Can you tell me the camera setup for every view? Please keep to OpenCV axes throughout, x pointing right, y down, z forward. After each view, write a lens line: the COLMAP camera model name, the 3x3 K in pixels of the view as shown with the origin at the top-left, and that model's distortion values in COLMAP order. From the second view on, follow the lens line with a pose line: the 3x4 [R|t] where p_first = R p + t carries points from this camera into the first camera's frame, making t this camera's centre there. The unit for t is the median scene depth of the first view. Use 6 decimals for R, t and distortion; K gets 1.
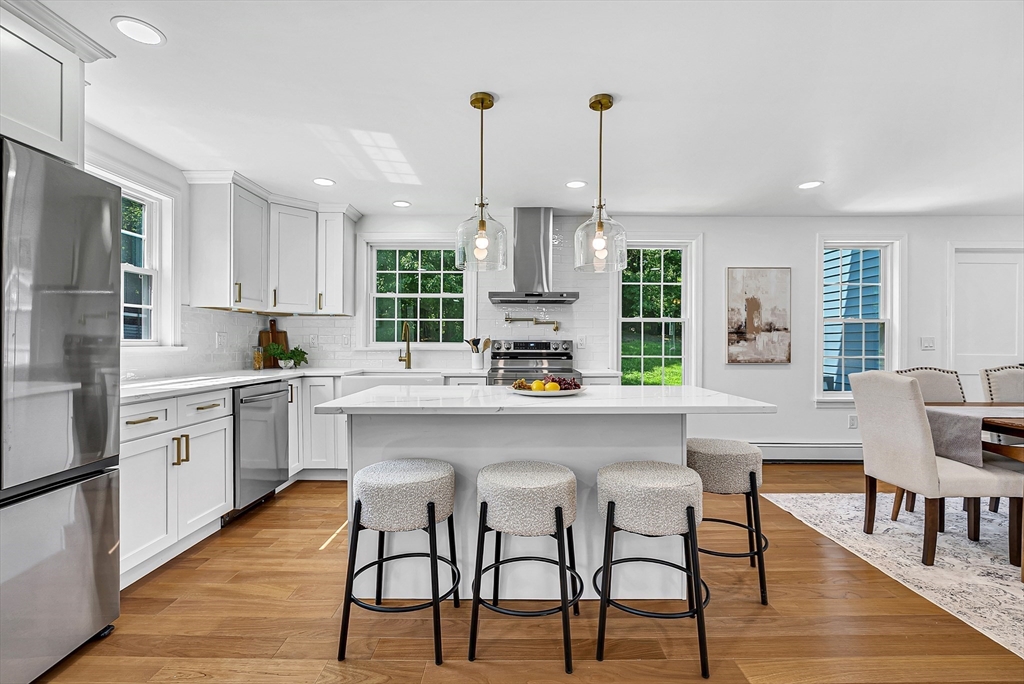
lens RADIAL K [[451.0, 0, 511.3], [0, 451.0, 347.8], [0, 0, 1]] dist [-0.010712, 0.000166]
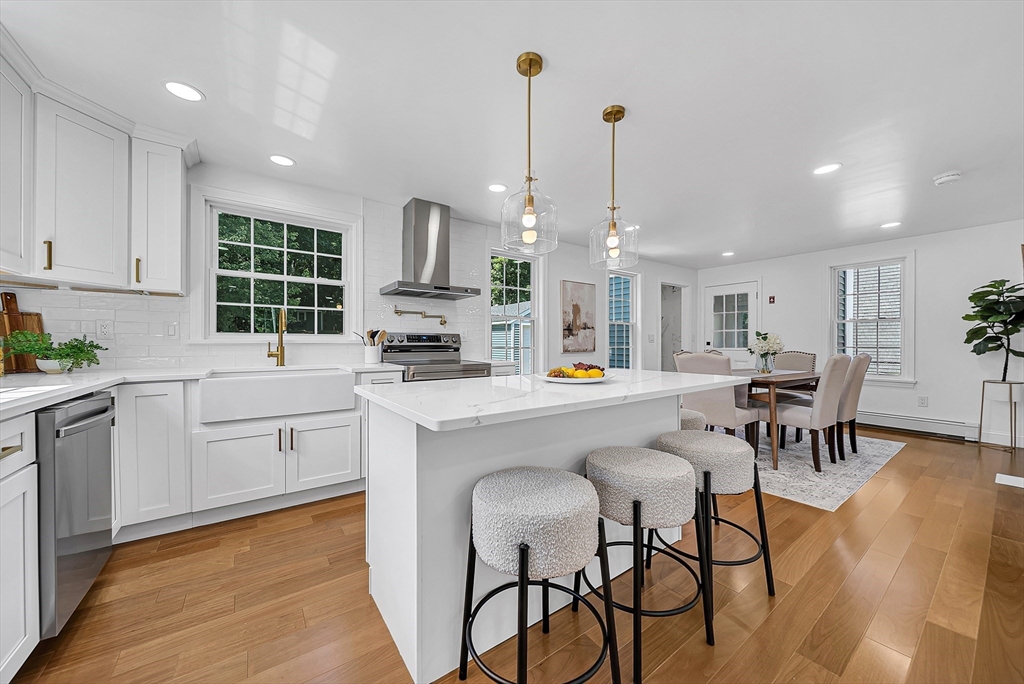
lens RADIAL K [[366.8, 0, 511.8], [0, 366.8, 344.3], [0, 0, 1]] dist [-0.001189, -0.000657]
pose [[0.808537, -0.004792, 0.588425, -0.277291], [0.006527, 0.999978, -0.000826, 0.010217], [-0.588408, 0.004509, 0.808551, 0.217675]]
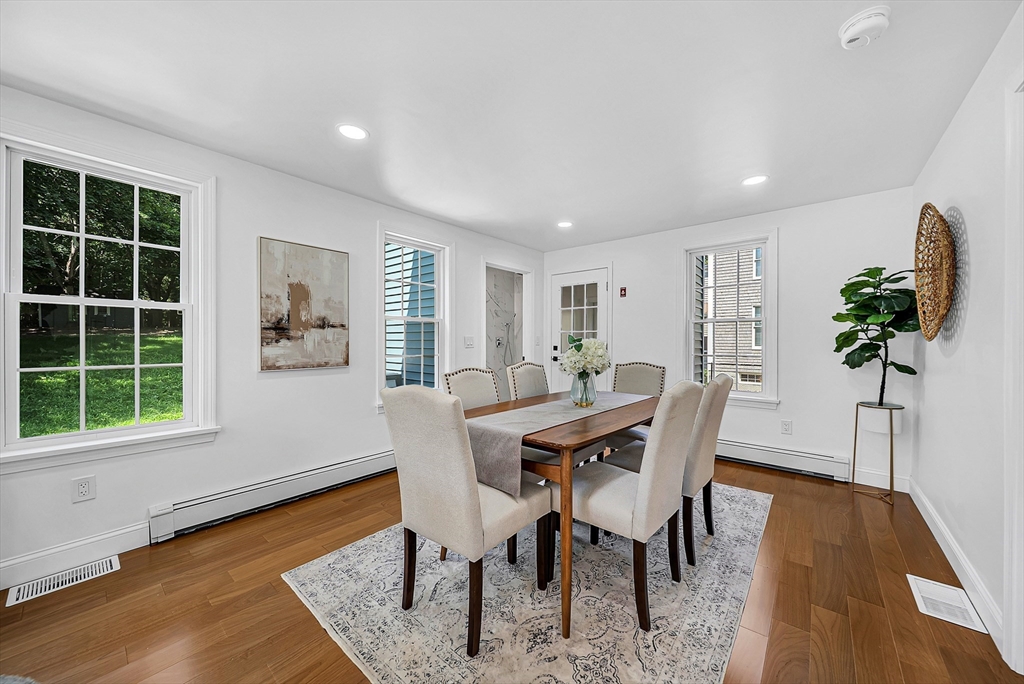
lens RADIAL K [[366.8, 0, 518.1], [0, 366.8, 341.9], [0, 0, 1]] dist [-0.001189, -0.000657]
pose [[0.631833, -0.003936, 0.775095, 0.290890], [0.006971, 0.999976, -0.000604, -0.008710], [-0.775073, 0.005785, 0.631845, 0.319055]]
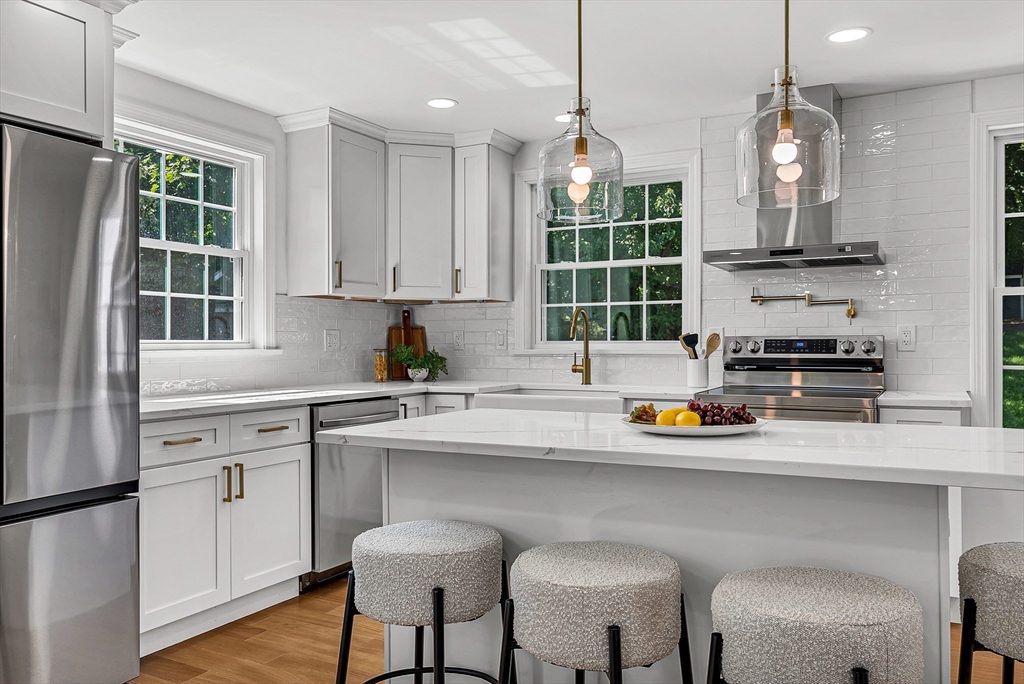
lens RADIAL K [[772.0, 0, 516.3], [0, 772.0, 350.7], [0, 0, 1]] dist [0.003482, -0.013426]
pose [[0.884278, -0.002405, -0.466954, 0.175449], [0.002460, 0.999997, -0.000492, 0.000782], [0.466954, -0.000714, 0.884281, 0.026436]]
